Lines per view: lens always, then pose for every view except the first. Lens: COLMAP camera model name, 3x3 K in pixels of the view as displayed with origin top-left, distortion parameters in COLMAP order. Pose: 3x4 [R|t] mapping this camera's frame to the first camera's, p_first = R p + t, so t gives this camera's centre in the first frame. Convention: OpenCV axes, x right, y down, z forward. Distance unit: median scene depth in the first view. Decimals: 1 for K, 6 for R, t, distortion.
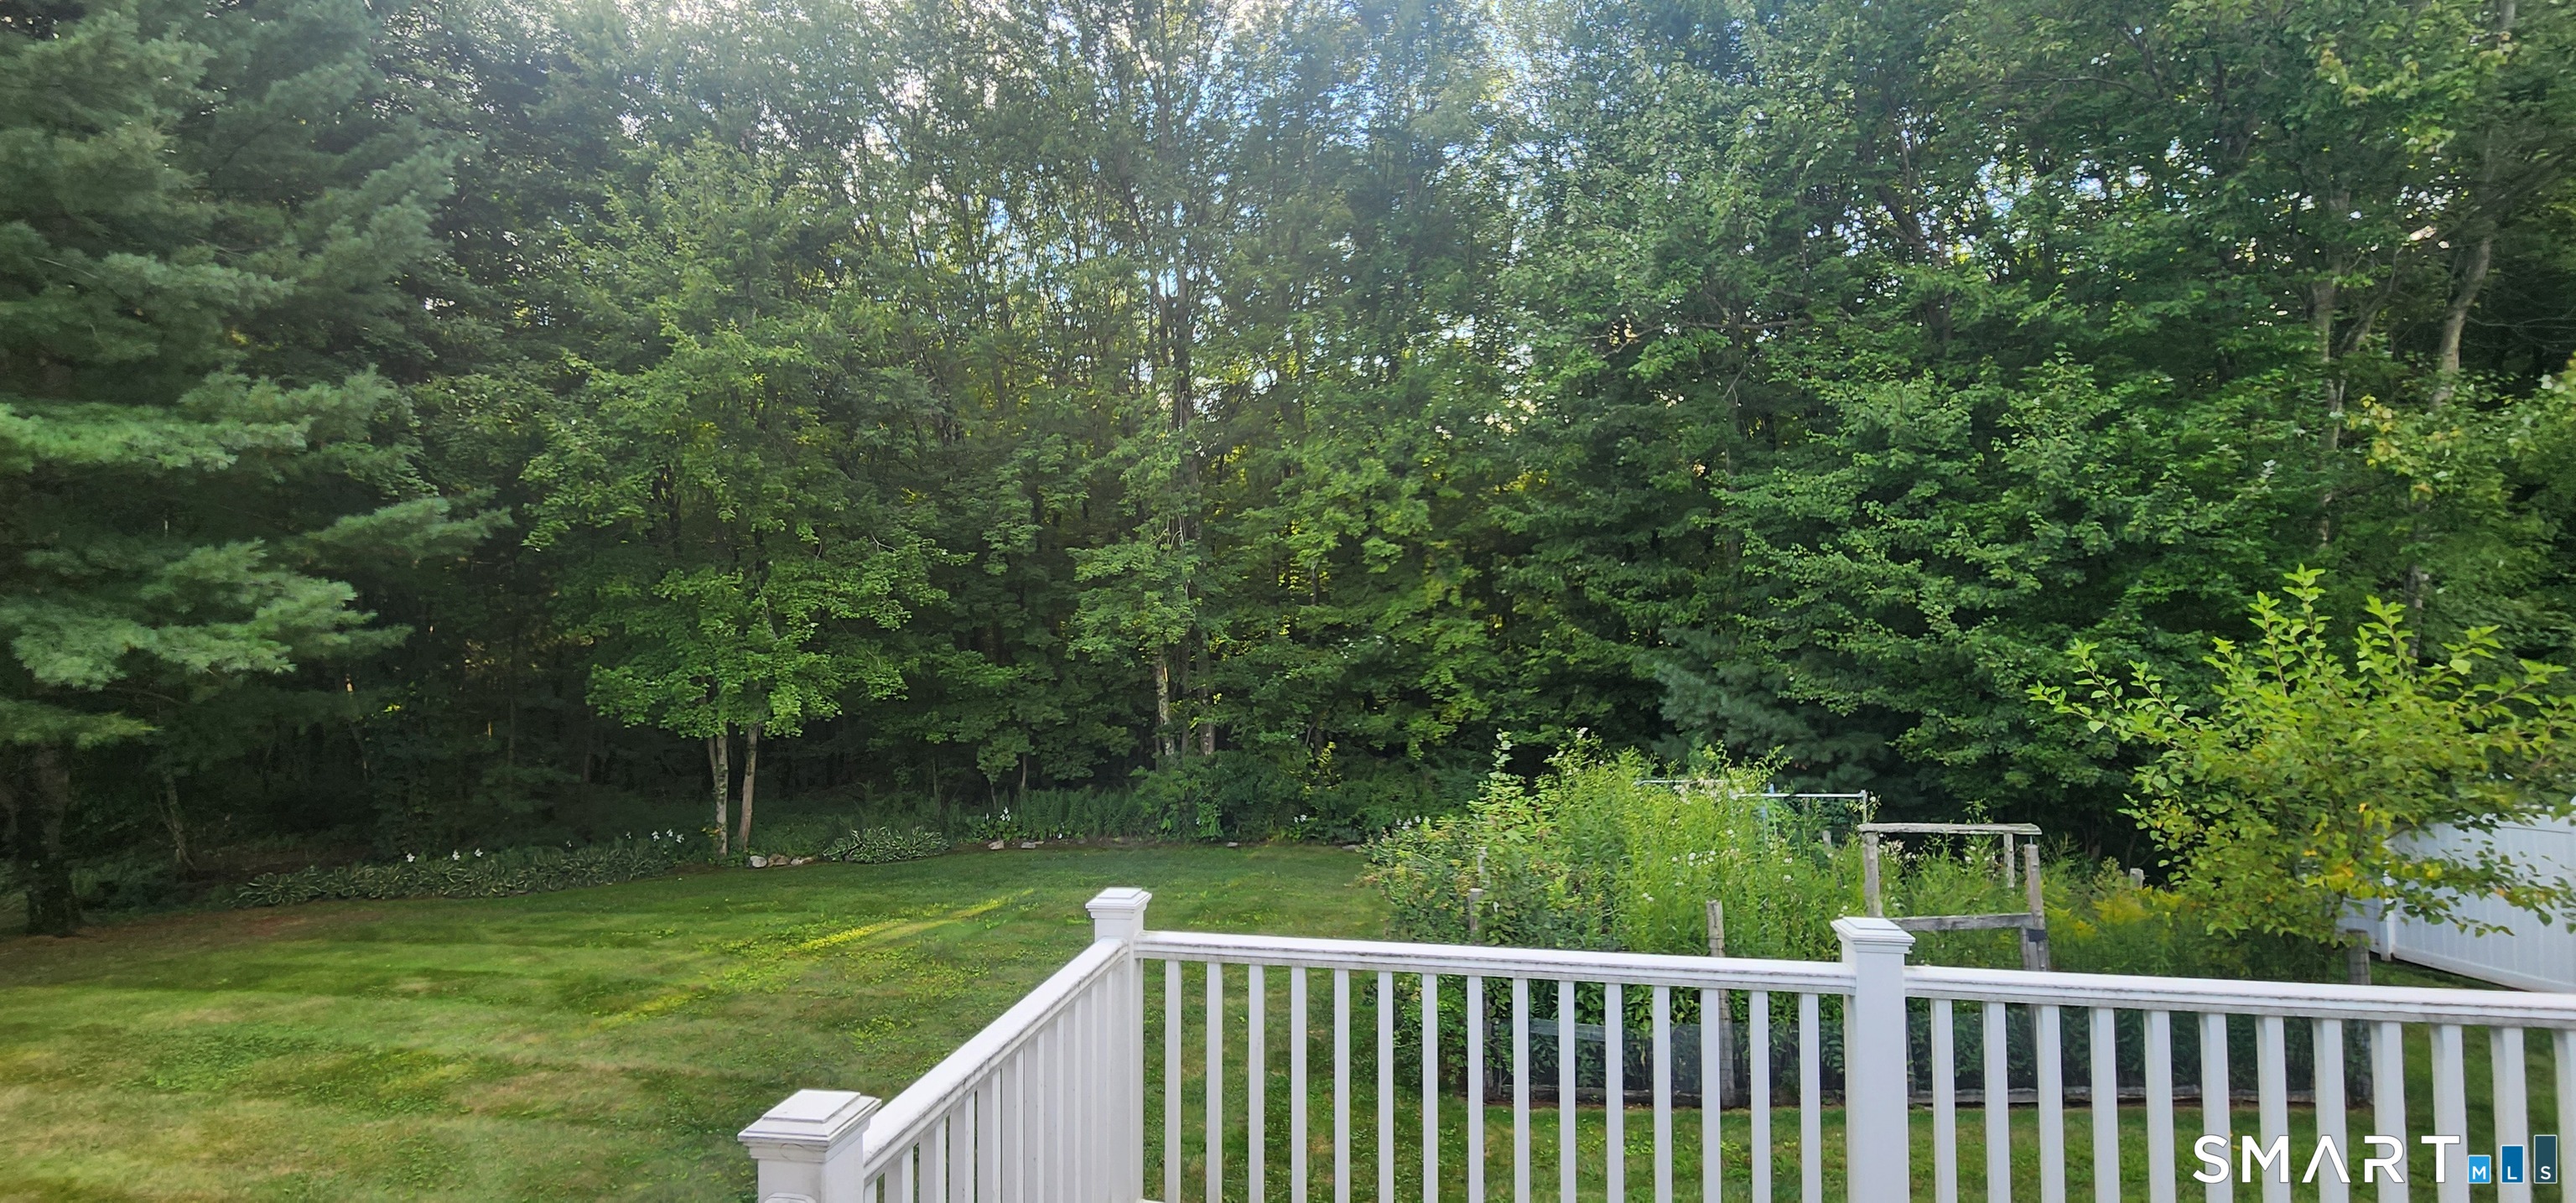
lens RADIAL K [[1061.1, 0, 1278.0], [0, 1061.1, 613.3], [0, 0, 1]] dist [-0.005571, 0.000279]
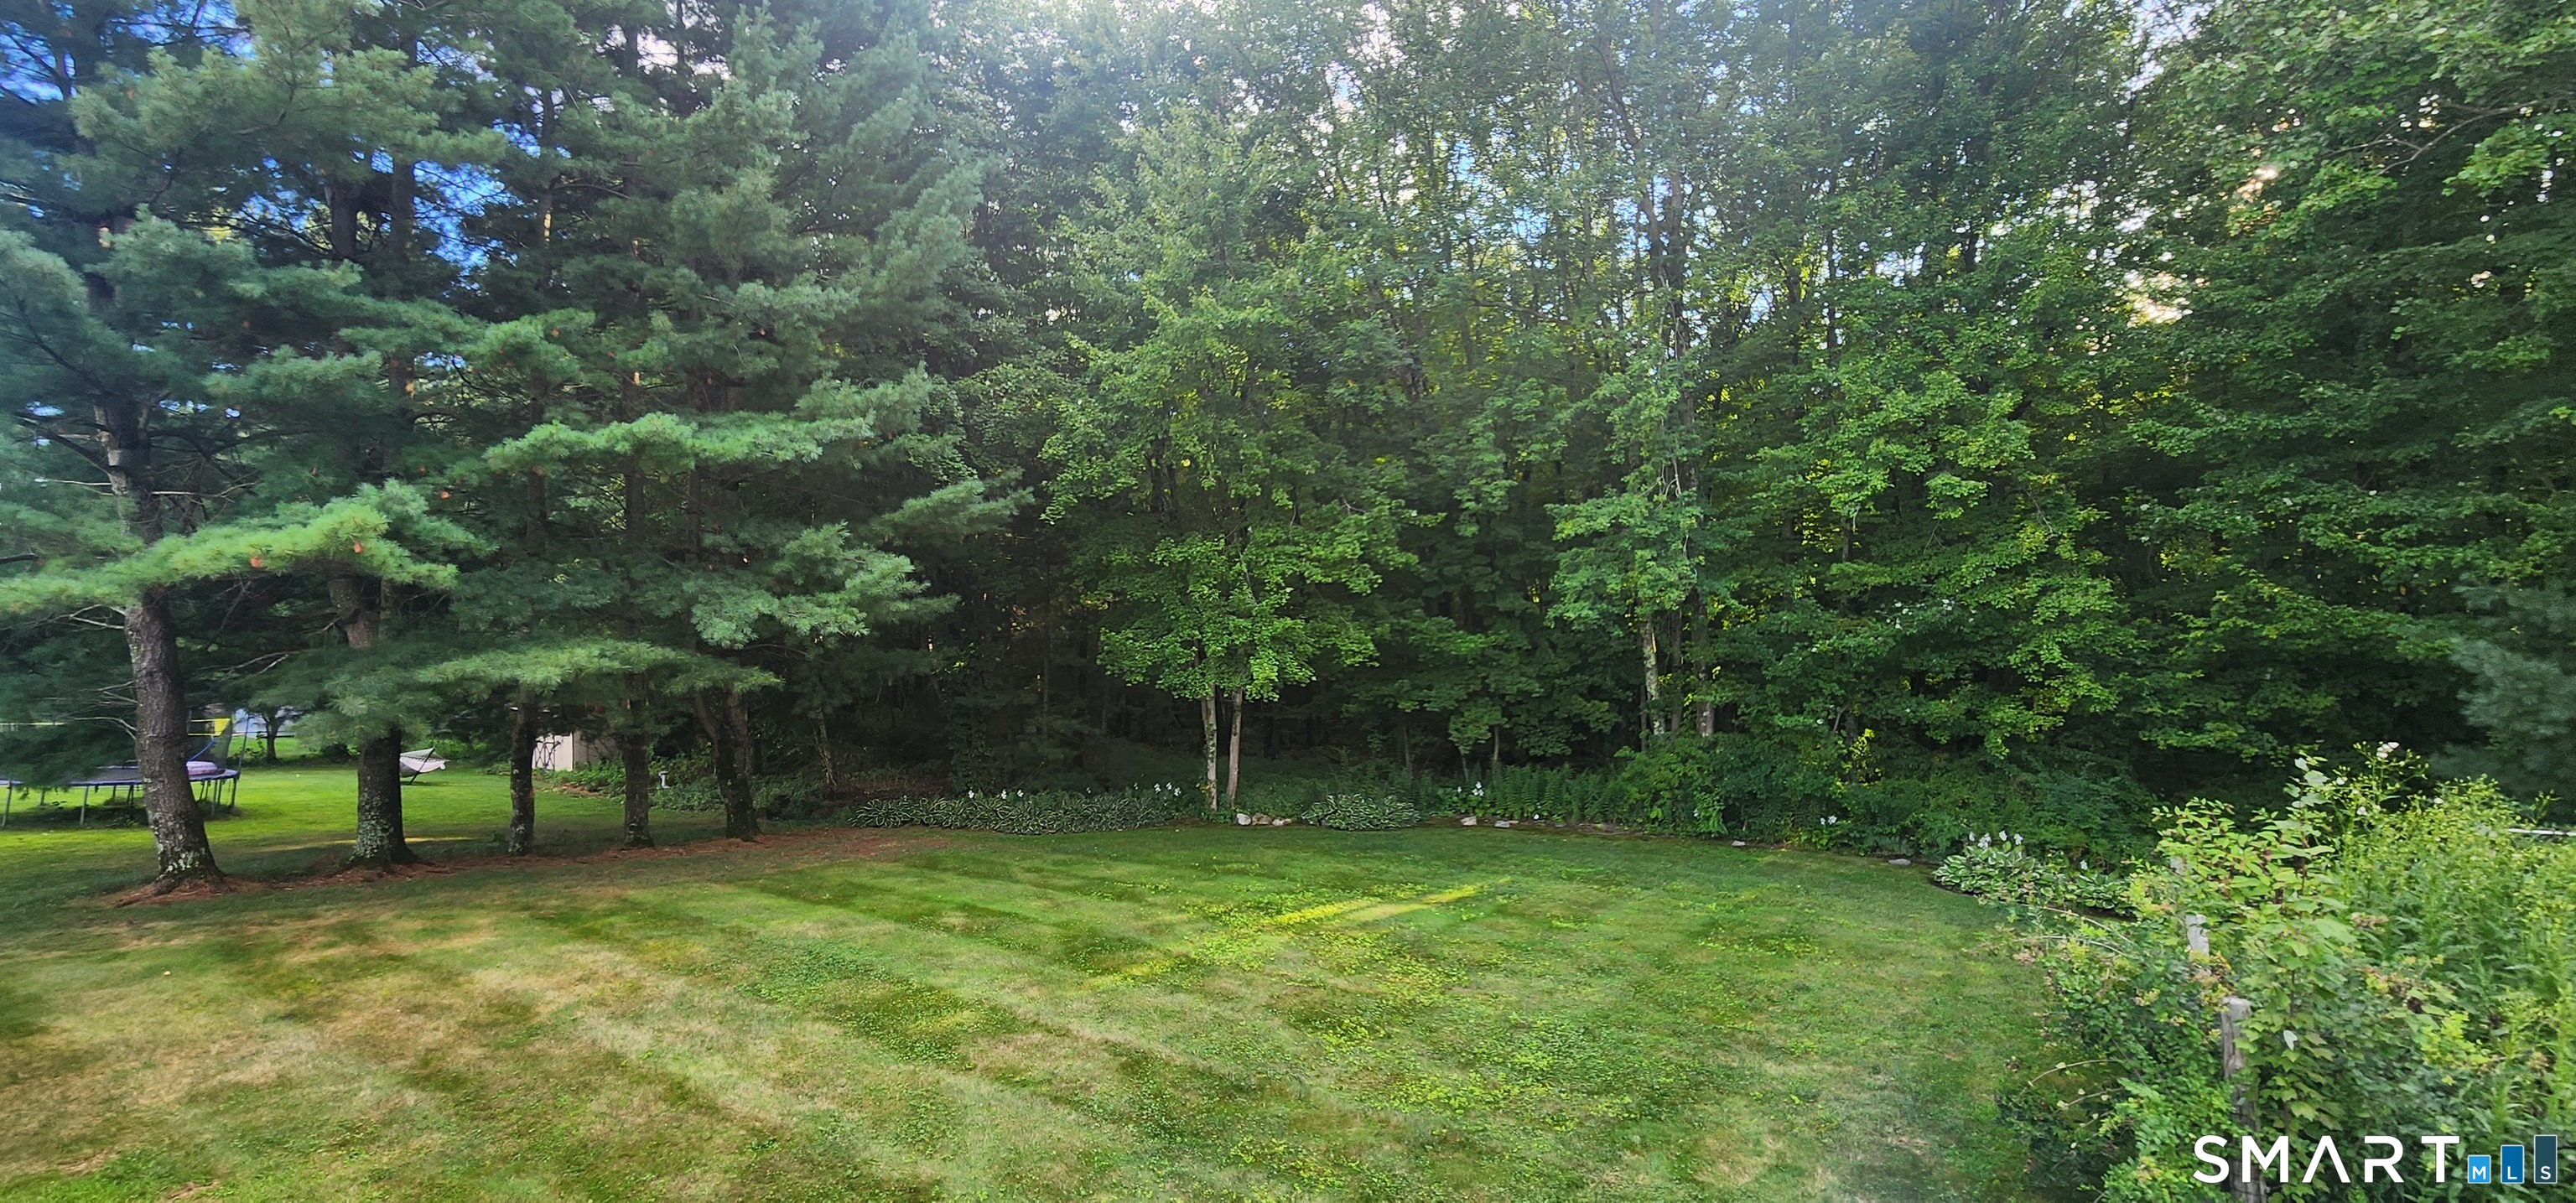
lens RADIAL K [[1061.1, 0, 1278.0], [0, 1061.1, 613.3], [0, 0, 1]] dist [-0.005571, 0.000279]
pose [[0.908708, 0.001330, -0.417431, -0.034018], [0.012204, 0.999483, 0.029753, 0.002539], [0.417255, -0.032131, 0.908221, 0.099719]]
